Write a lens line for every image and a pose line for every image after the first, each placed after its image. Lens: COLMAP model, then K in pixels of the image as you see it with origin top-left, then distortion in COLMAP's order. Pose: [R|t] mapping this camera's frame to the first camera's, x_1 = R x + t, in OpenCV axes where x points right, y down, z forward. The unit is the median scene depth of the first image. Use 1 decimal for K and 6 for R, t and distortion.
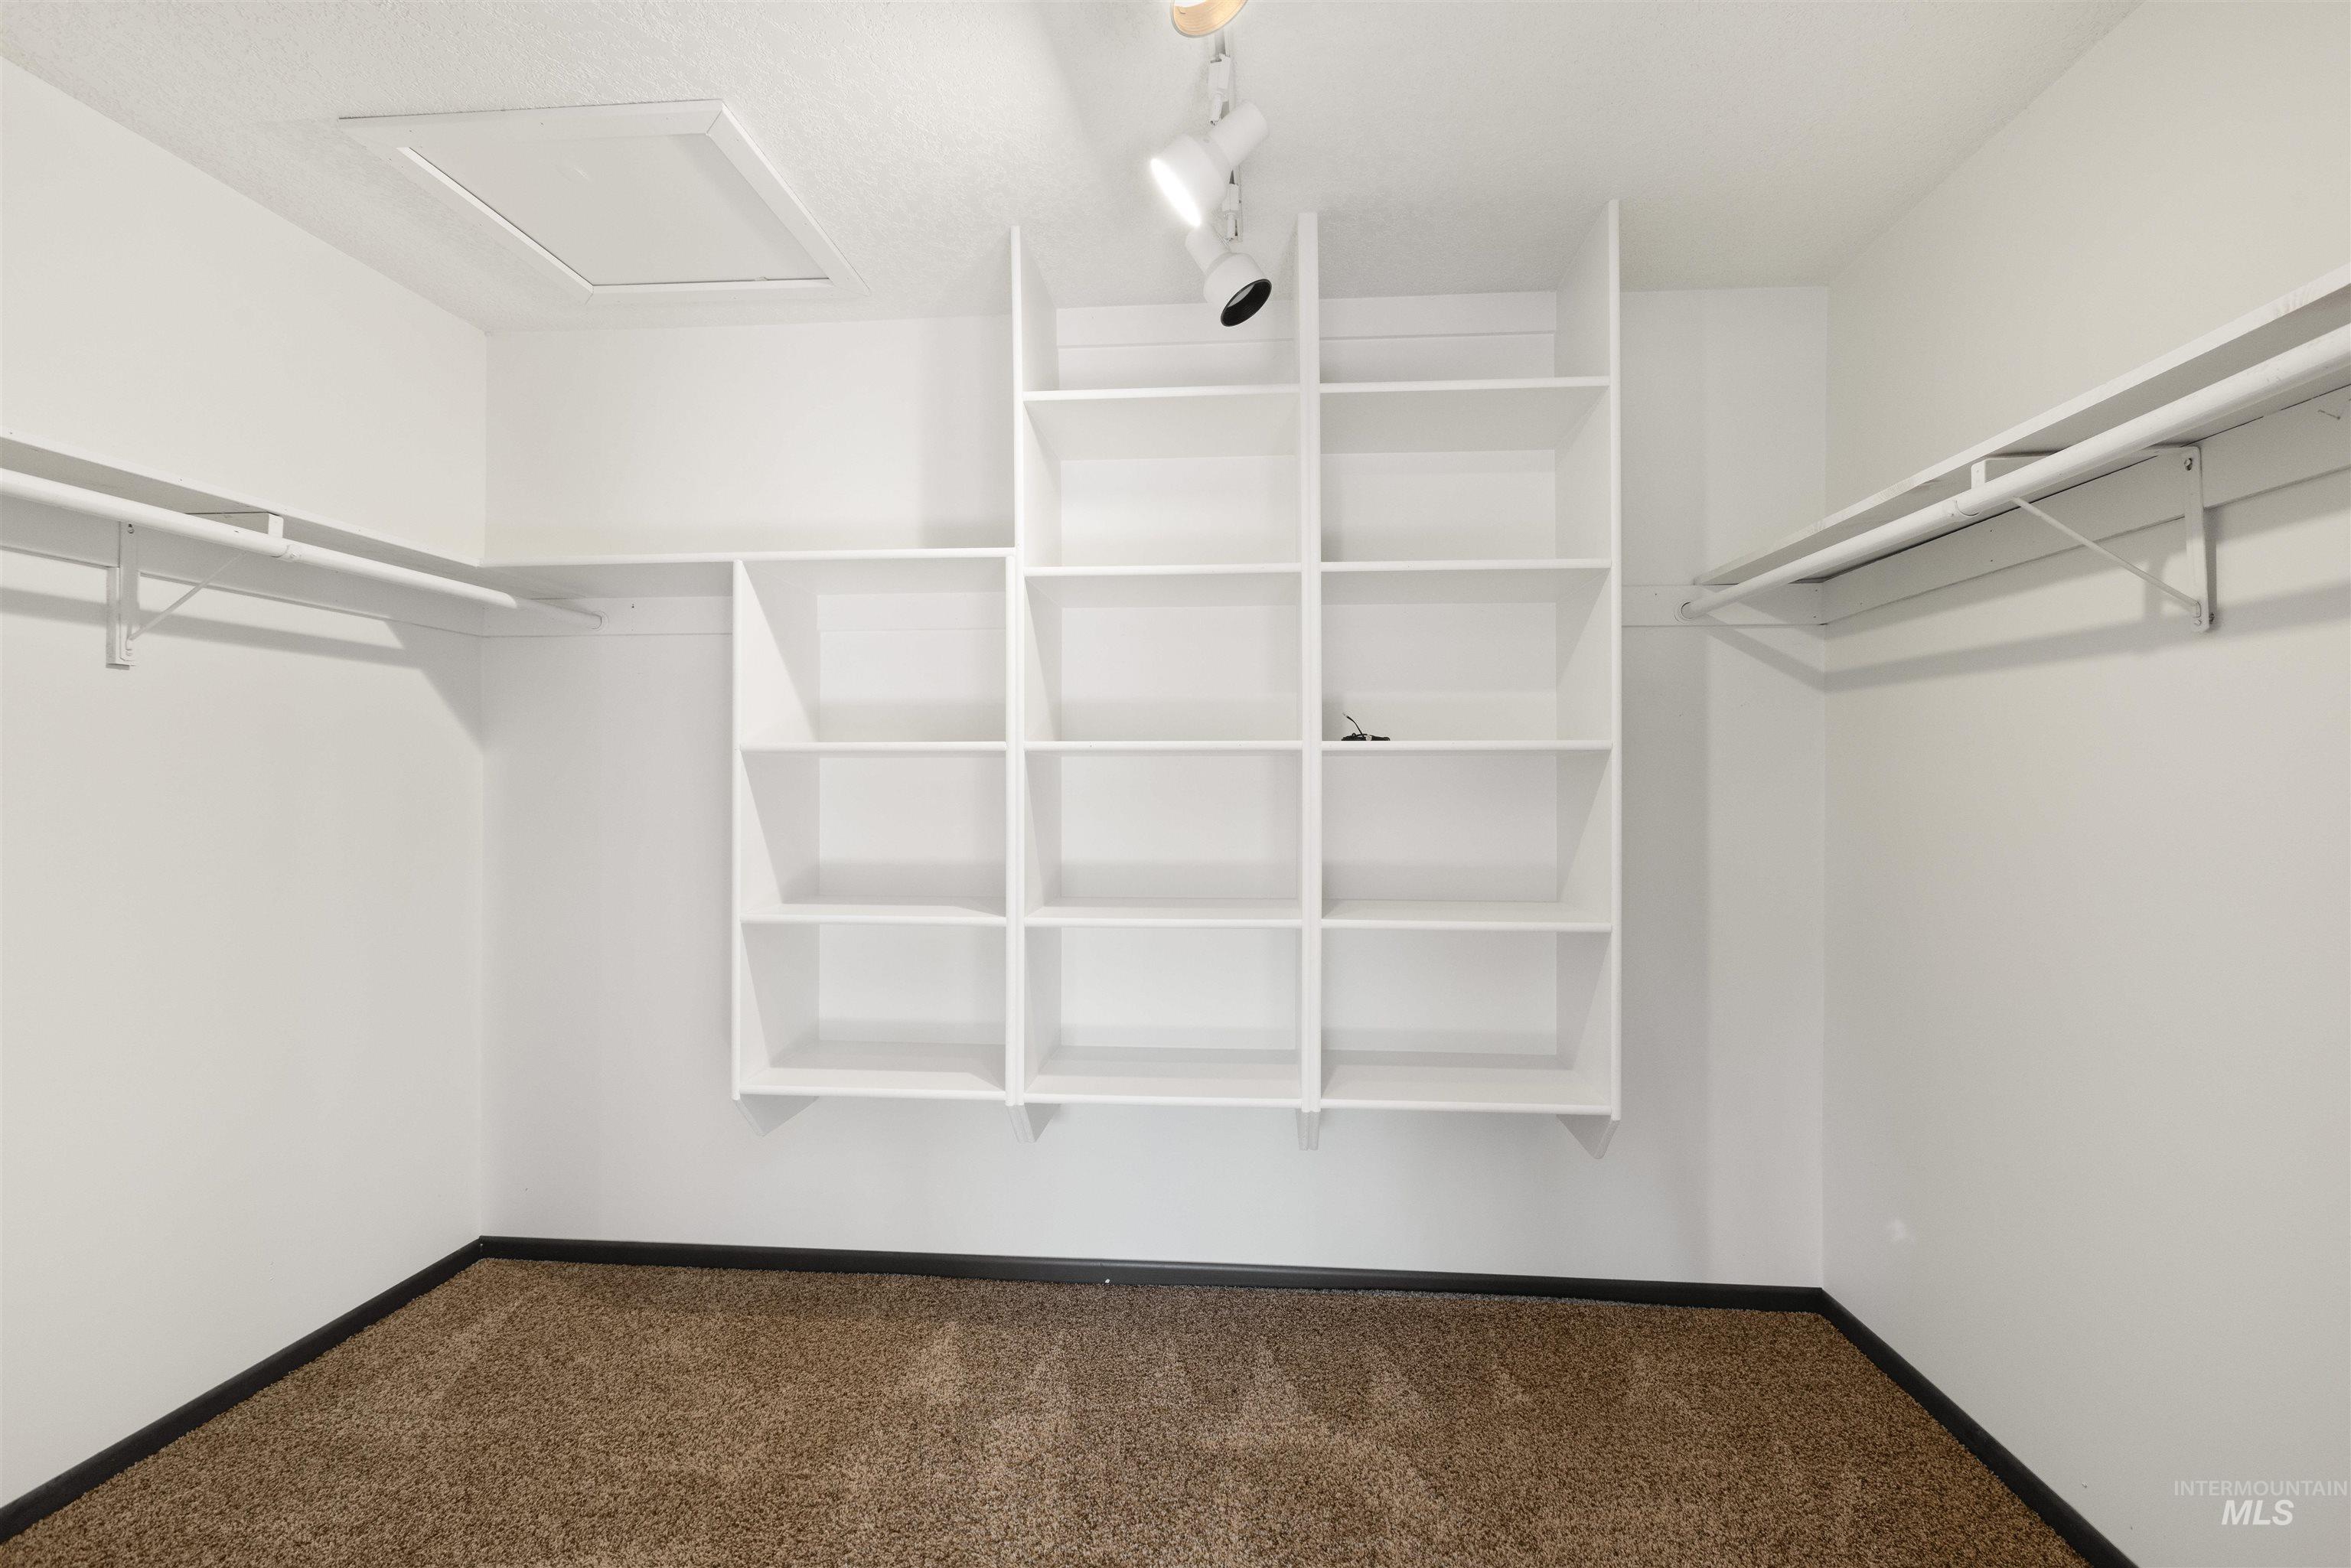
lens RADIAL K [[1074.5, 0, 1173.4], [0, 1074.5, 790.8], [0, 0, 1]] dist [0.004314, -0.002314]
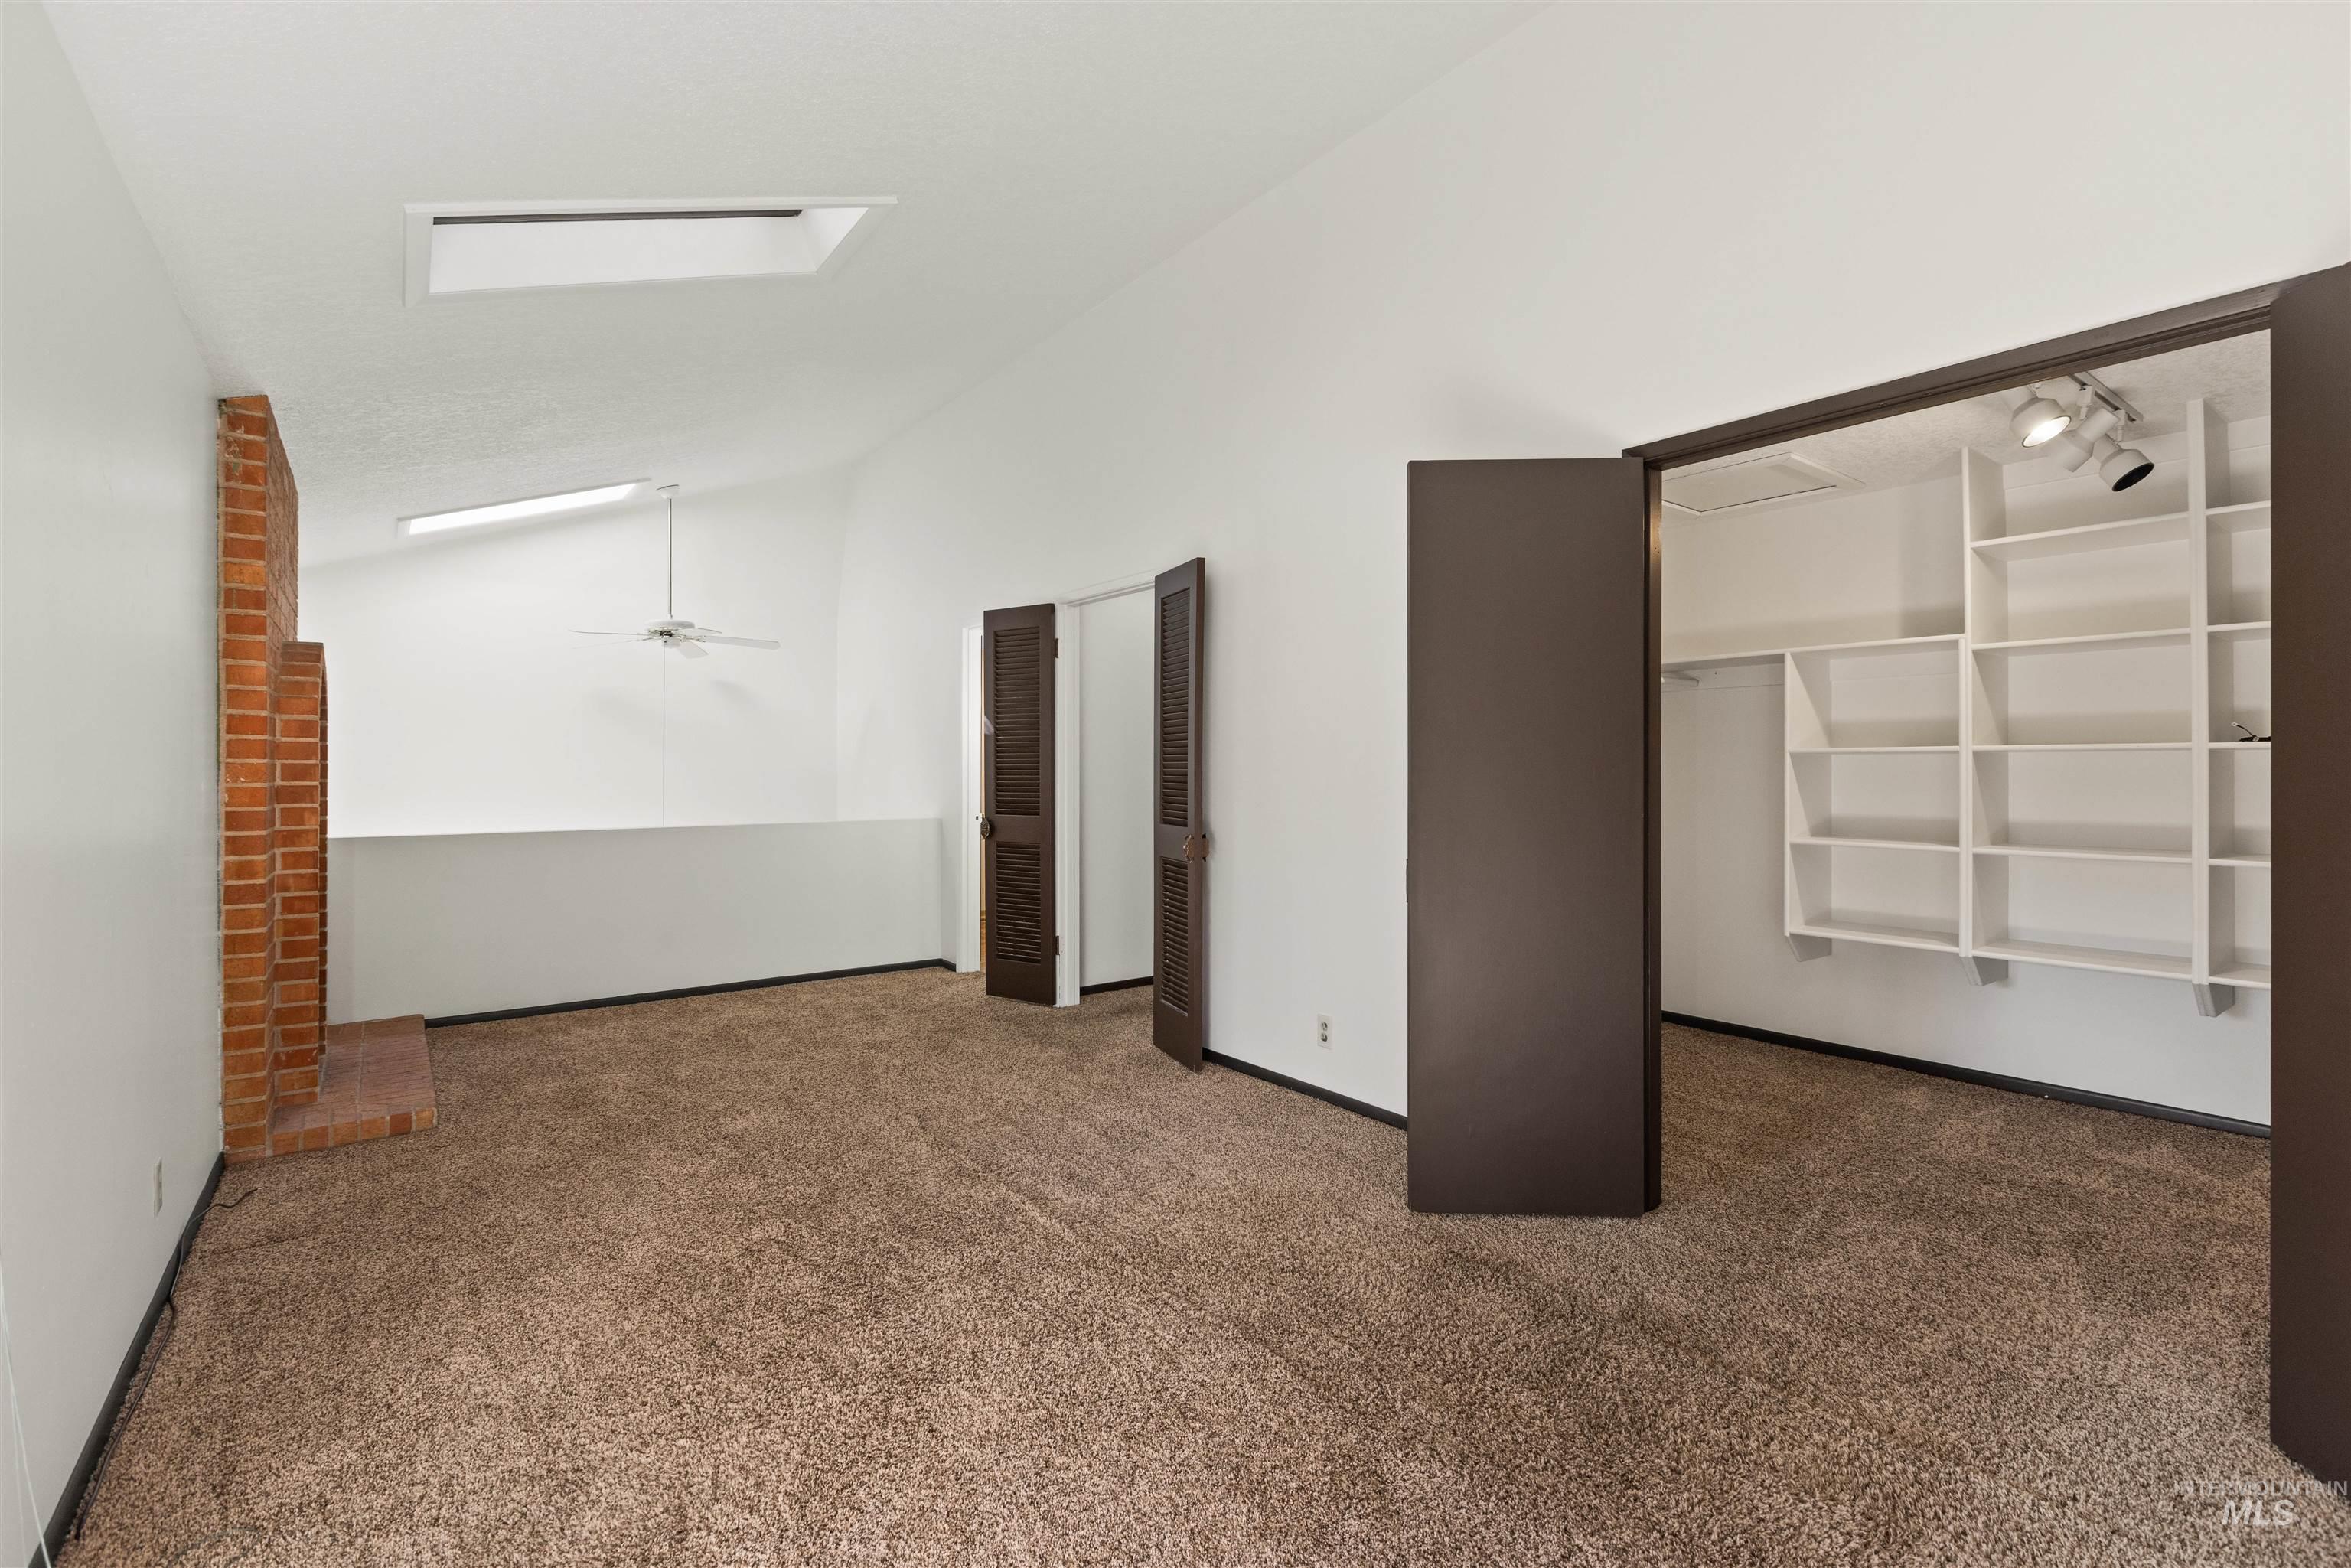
lens RADIAL K [[1074.5, 0, 1179.7], [0, 1074.5, 772.9], [0, 0, 1]] dist [0.004314, -0.002314]
pose [[0.683694, -0.000533, -0.729768, 0.244912], [0.004797, 0.999981, 0.003763, -0.014724], [0.729753, -0.006073, 0.683684, -1.071911]]
